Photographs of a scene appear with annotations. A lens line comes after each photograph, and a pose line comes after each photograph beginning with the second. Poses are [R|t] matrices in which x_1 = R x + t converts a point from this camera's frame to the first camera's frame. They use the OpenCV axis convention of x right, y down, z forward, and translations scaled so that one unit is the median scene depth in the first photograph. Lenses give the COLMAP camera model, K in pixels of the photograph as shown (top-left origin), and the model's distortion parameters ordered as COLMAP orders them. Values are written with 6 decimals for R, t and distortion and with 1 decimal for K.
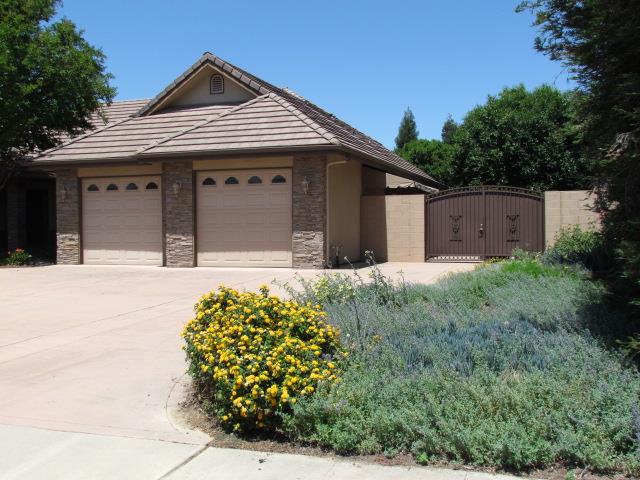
lens RADIAL K [[716.6, 0, 320.0], [0, 716.6, 240.0], [0, 0, 1]] dist [-0.008728, -0.005396]
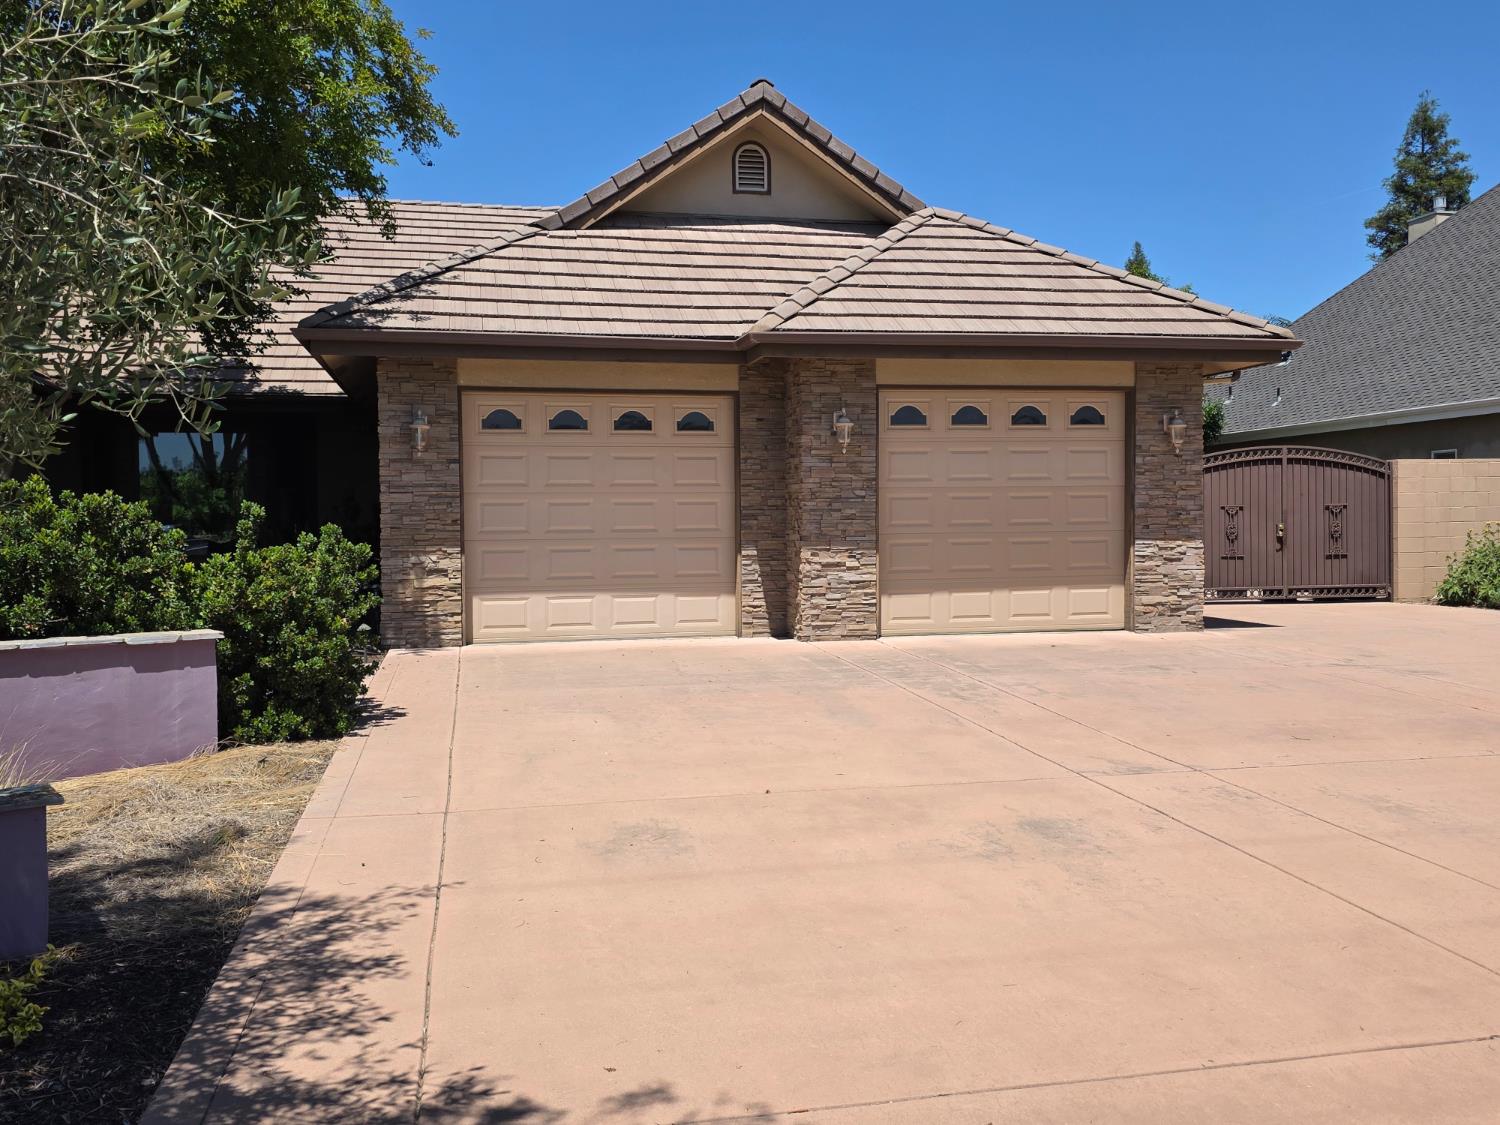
lens RADIAL K [[1271.7, 0, 750.0], [0, 1271.7, 562.5], [0, 0, 1]] dist [0.113492, -0.000473]
pose [[0.857756, -0.016644, 0.513788, -0.557013], [0.011932, 0.999851, 0.012470, -0.011119], [-0.513919, -0.004566, 0.857827, 0.428506]]
